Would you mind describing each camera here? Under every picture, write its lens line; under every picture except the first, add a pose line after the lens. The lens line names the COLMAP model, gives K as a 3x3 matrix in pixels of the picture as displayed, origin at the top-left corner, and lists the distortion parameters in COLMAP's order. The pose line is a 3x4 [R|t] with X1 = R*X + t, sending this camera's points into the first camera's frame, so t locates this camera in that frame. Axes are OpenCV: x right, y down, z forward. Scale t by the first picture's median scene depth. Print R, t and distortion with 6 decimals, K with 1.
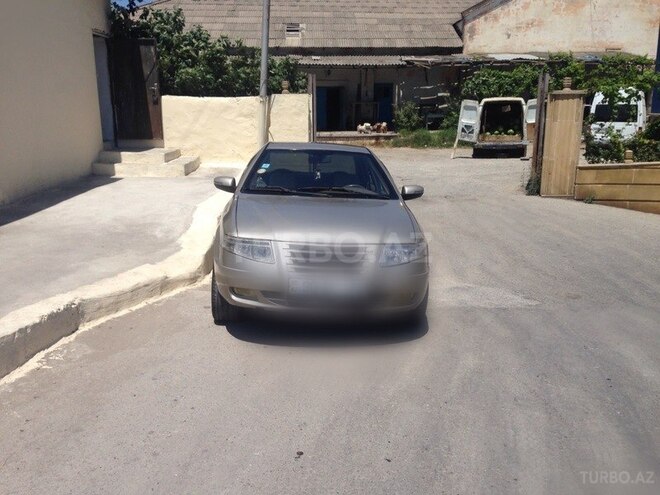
lens RADIAL K [[615.5, 0, 330.0], [0, 615.5, 247.5], [0, 0, 1]] dist [0.012148, -0.121824]
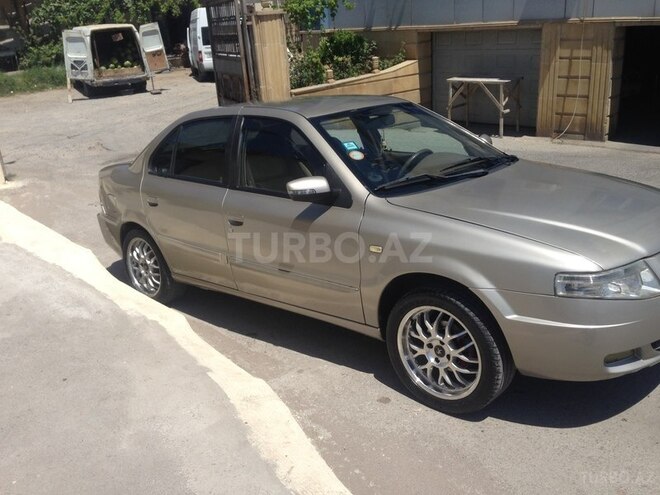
lens RADIAL K [[615.5, 0, 330.0], [0, 615.5, 247.5], [0, 0, 1]] dist [0.012148, -0.121824]
pose [[0.709891, -0.274934, 0.648434, -0.144029], [0.201856, 0.961462, 0.186670, -0.040085], [-0.674766, -0.001625, 0.738030, 0.152390]]
